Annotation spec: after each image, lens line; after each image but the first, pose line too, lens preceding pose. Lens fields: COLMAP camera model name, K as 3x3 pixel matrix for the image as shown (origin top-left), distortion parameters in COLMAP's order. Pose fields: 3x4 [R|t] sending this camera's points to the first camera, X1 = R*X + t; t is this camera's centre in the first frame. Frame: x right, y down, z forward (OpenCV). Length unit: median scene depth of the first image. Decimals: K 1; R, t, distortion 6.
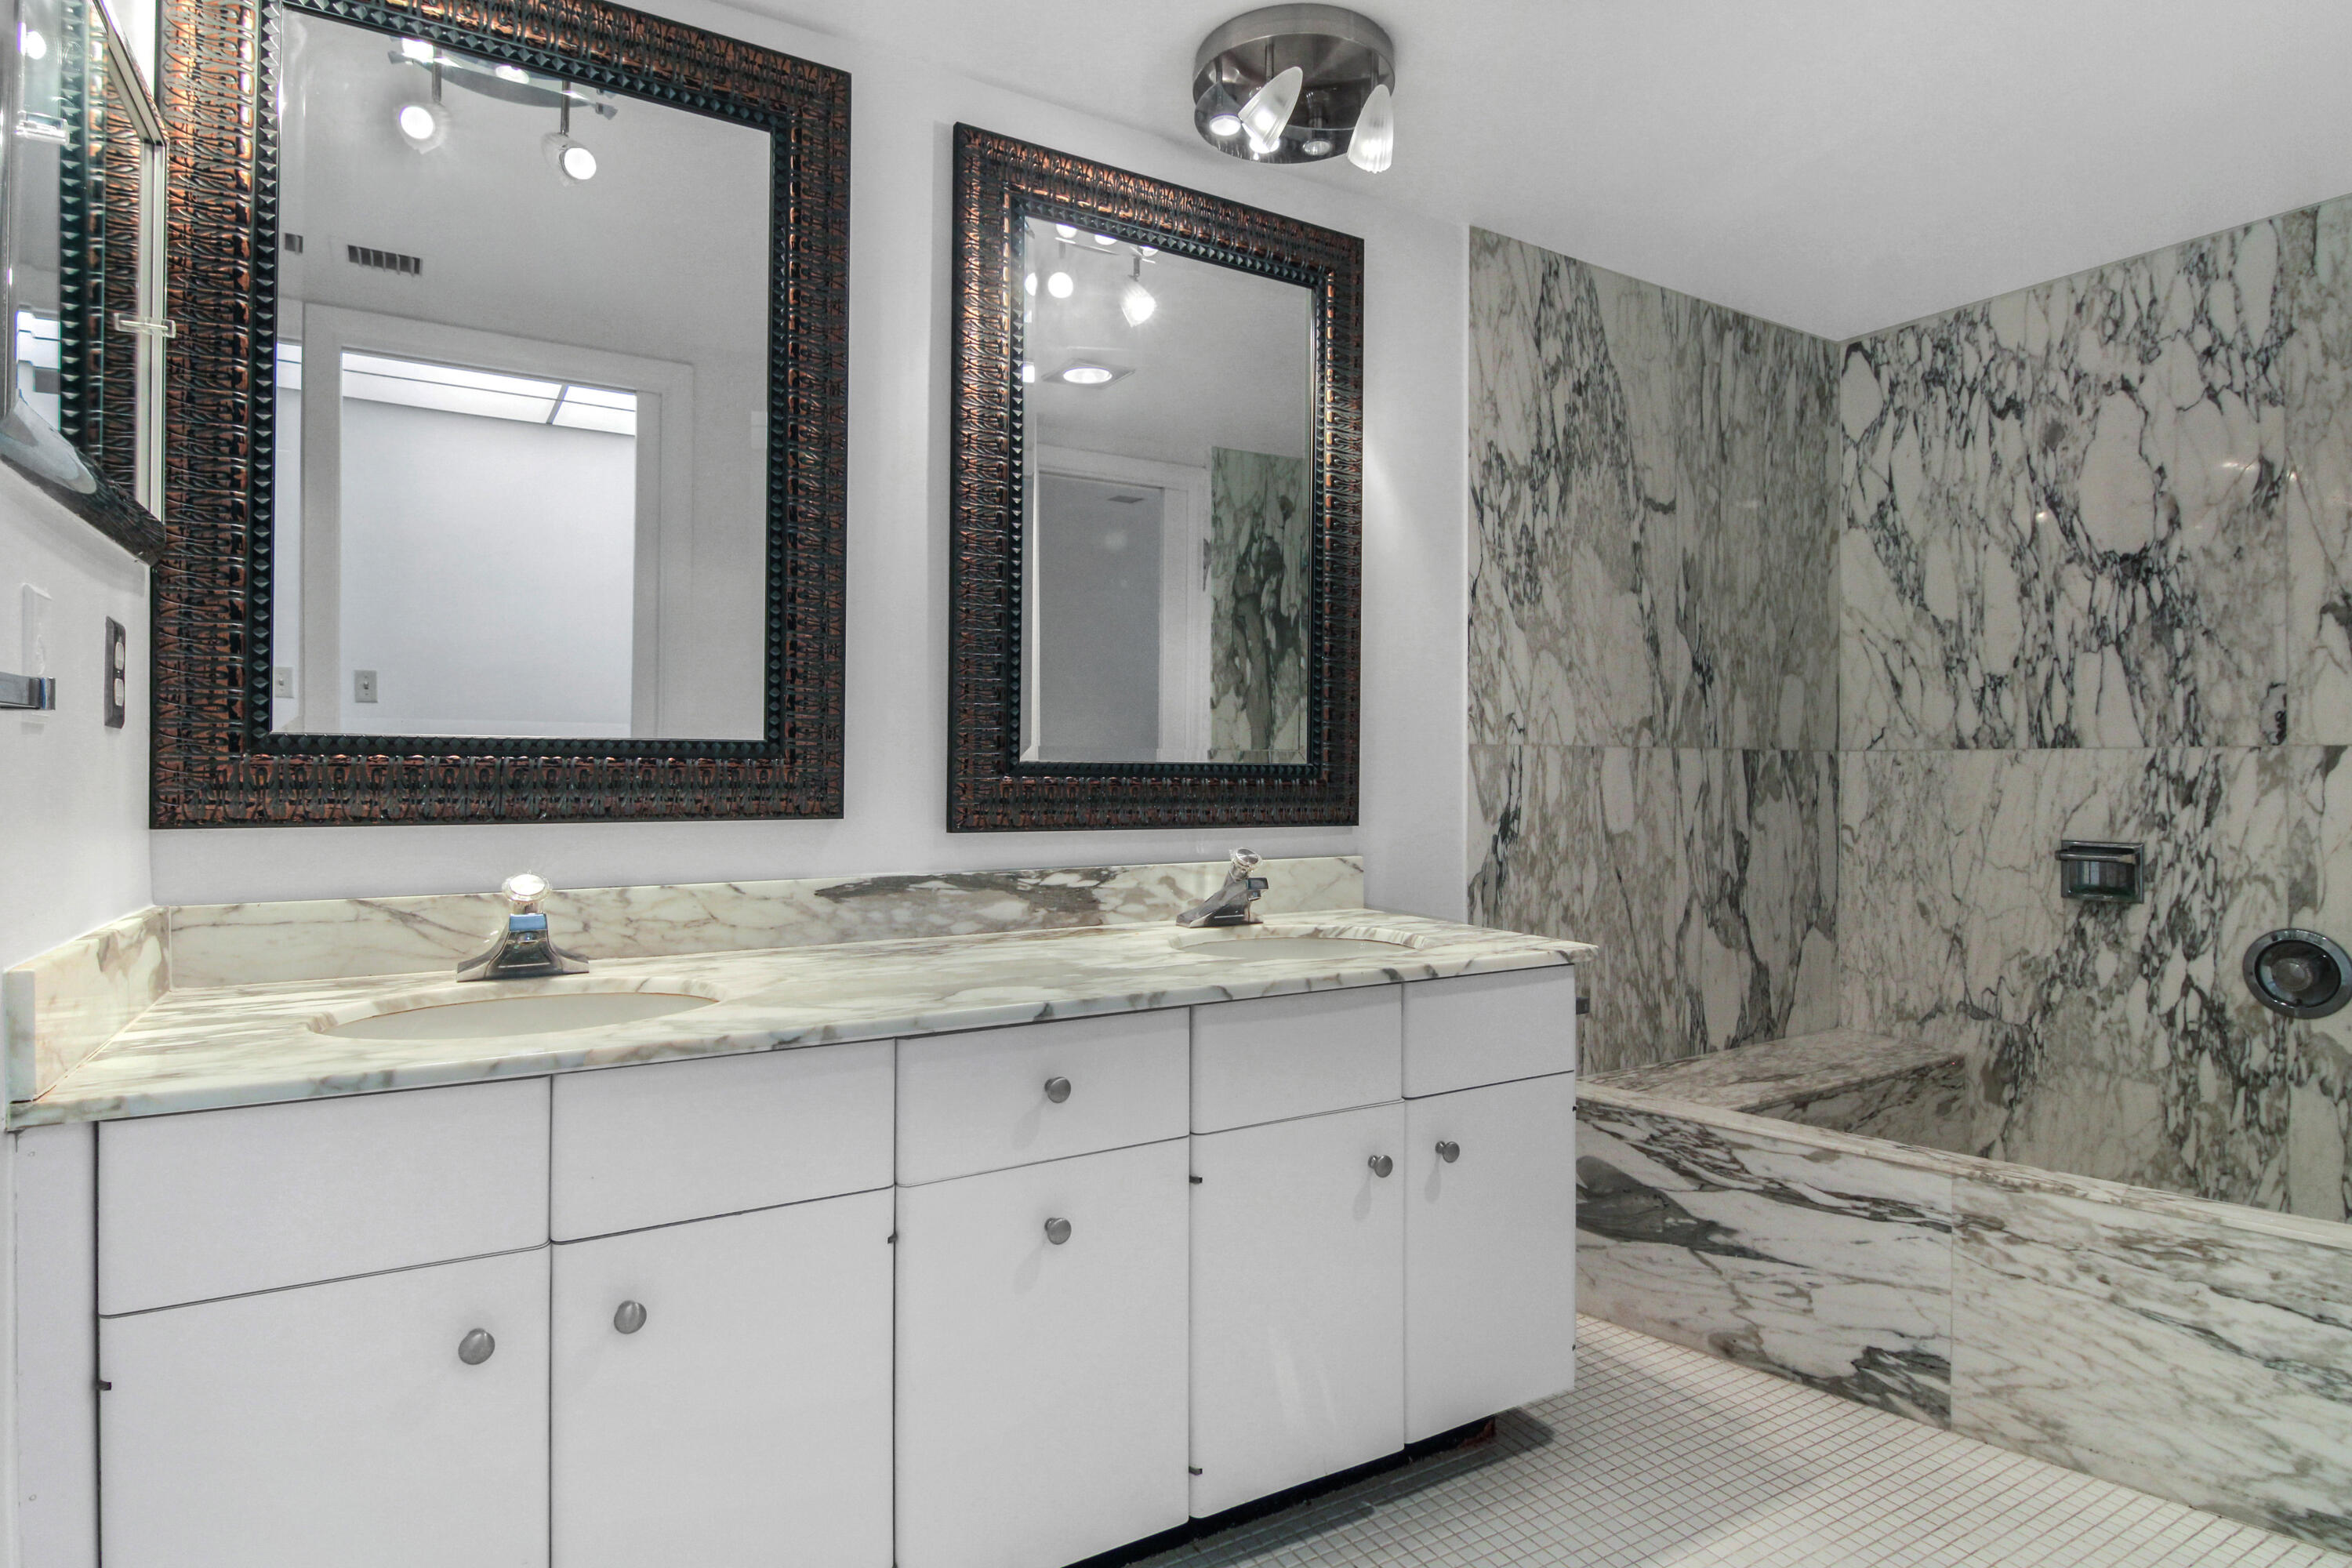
lens RADIAL K [[1216.9, 0, 1167.8], [0, 1216.9, 761.4], [0, 0, 1]] dist [0.007381, -0.012266]
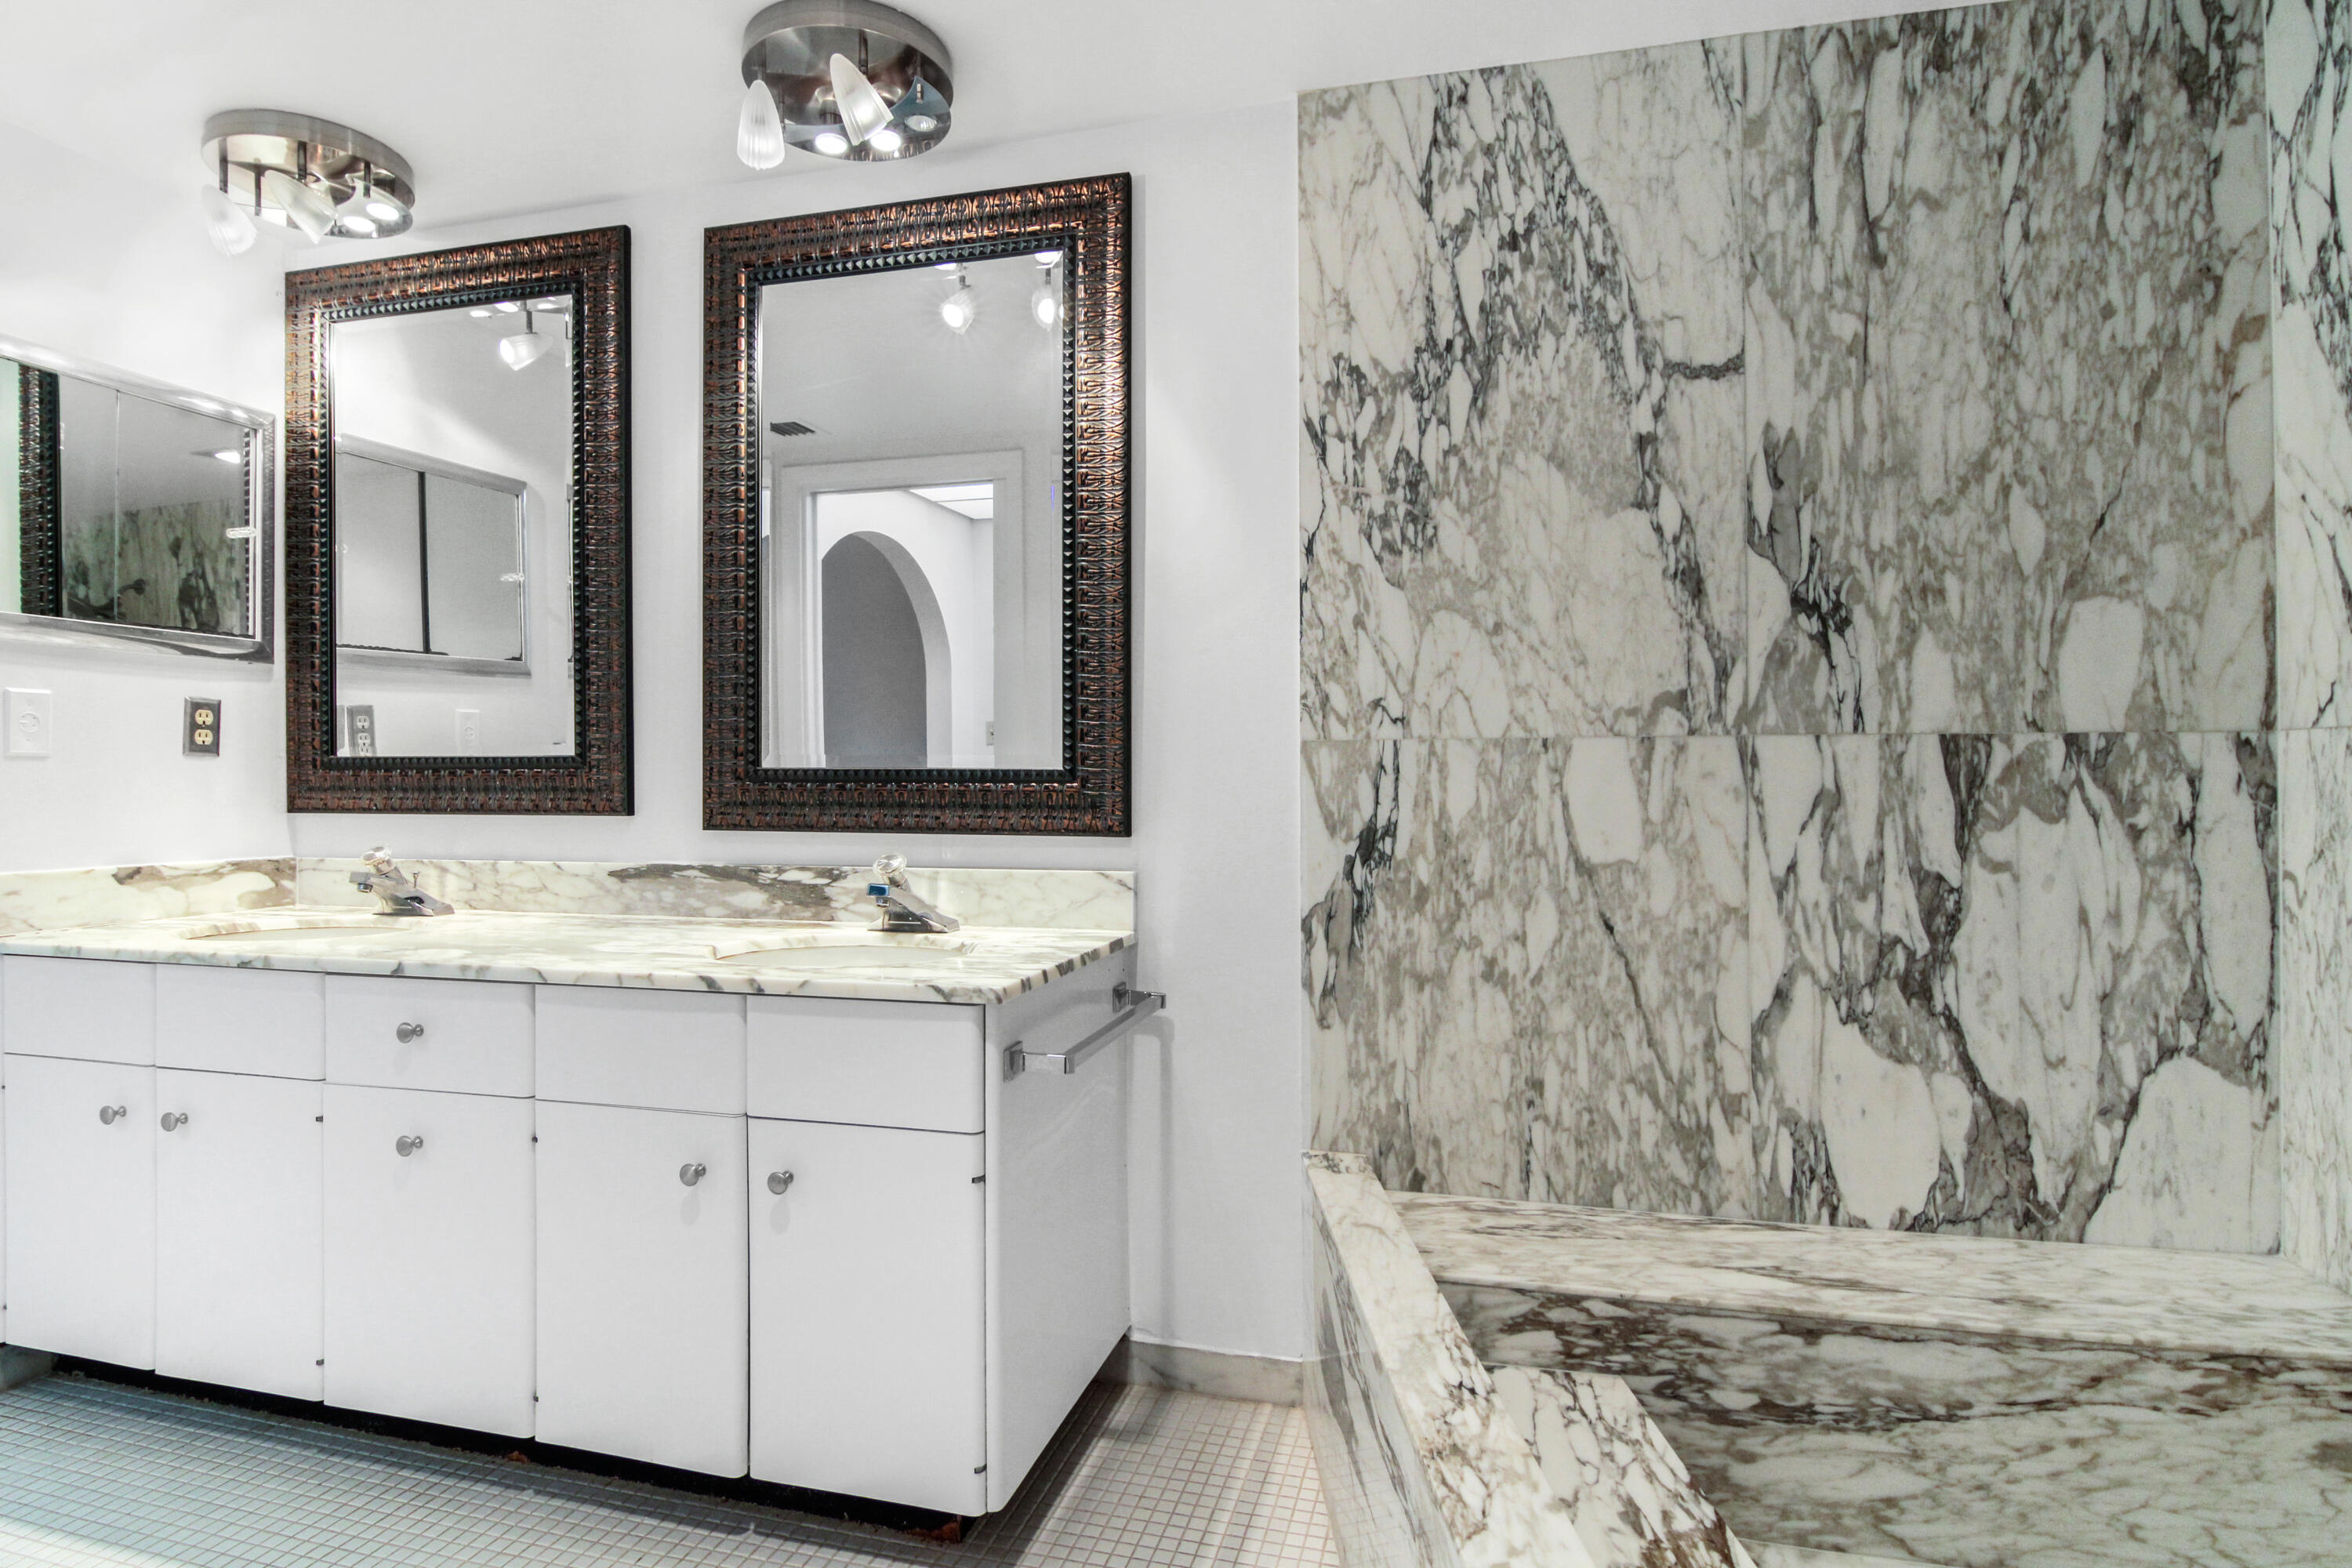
lens RADIAL K [[1216.9, 0, 1197.2], [0, 1216.9, 763.0], [0, 0, 1]] dist [0.007381, -0.012266]
pose [[0.707687, -0.014073, -0.706386, 0.754929], [0.010037, 0.999901, -0.009864, 0.007656], [0.706455, -0.000109, 0.707758, 0.381697]]
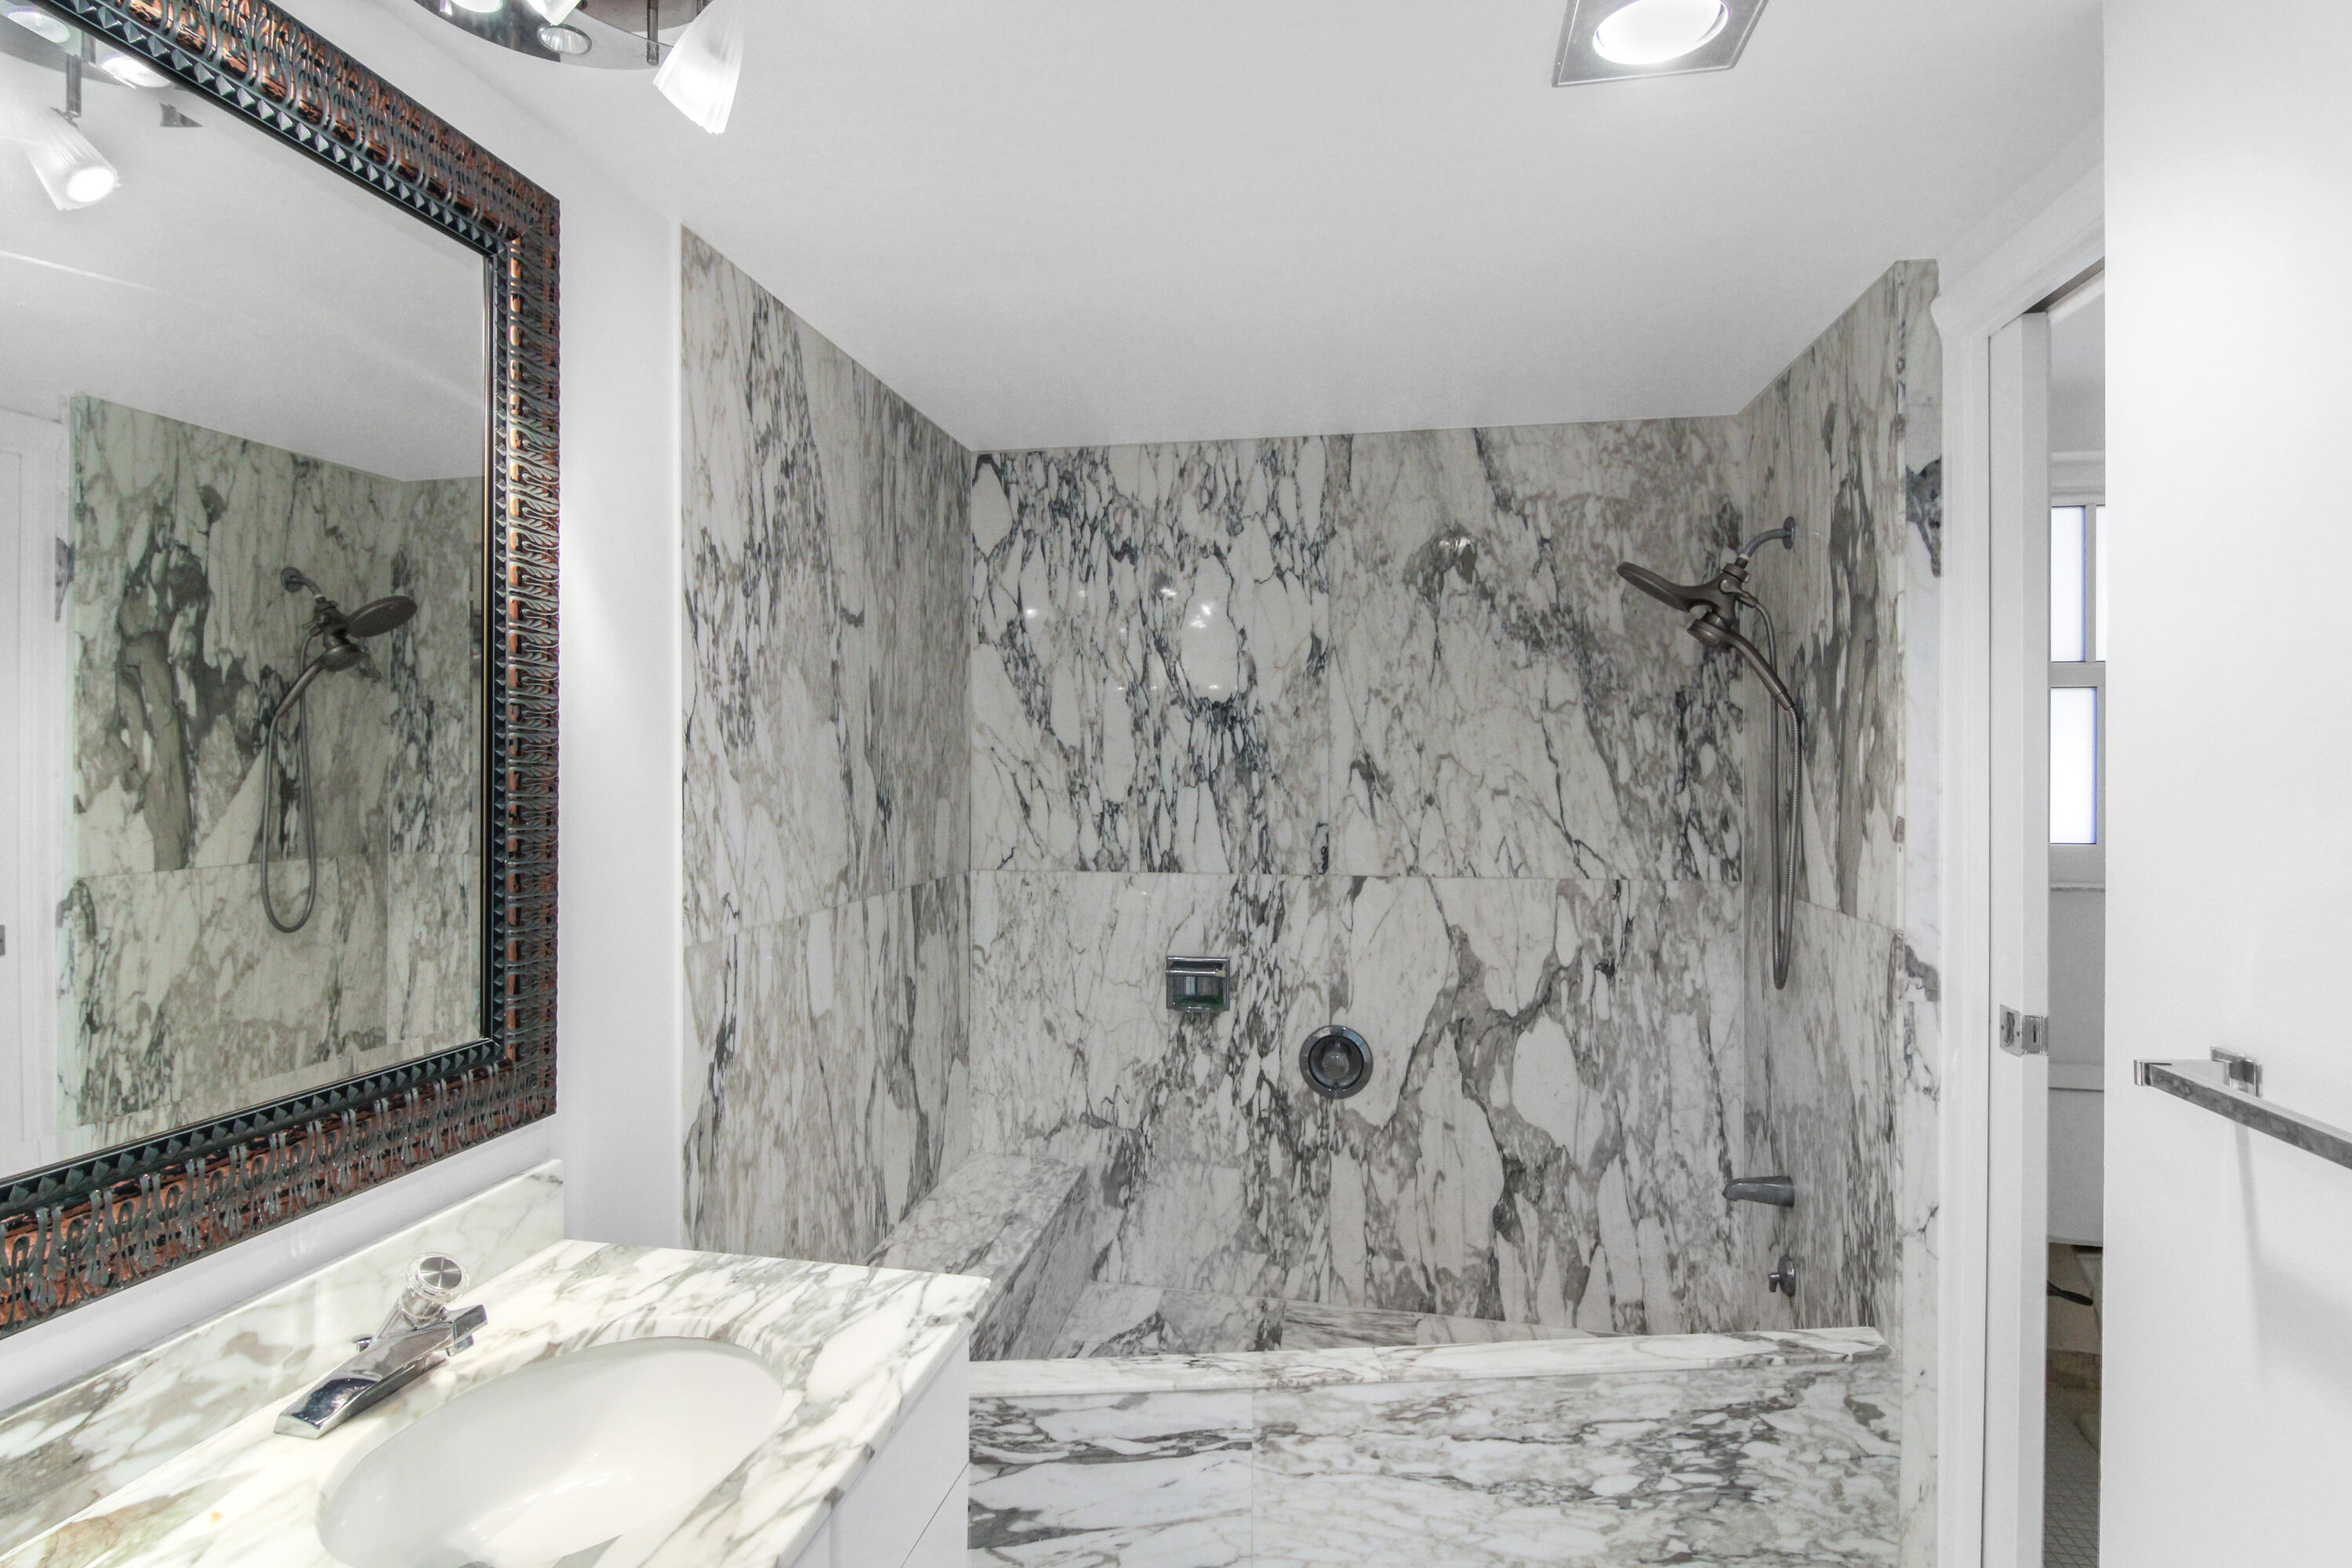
lens RADIAL K [[1216.9, 0, 1134.1], [0, 1216.9, 771.2], [0, 0, 1]] dist [0.007381, -0.012266]
pose [[0.672473, -0.006841, 0.740090, -0.104464], [-0.001200, 0.999946, 0.010333, -0.125083], [-0.740121, -0.007837, 0.672429, 0.316756]]
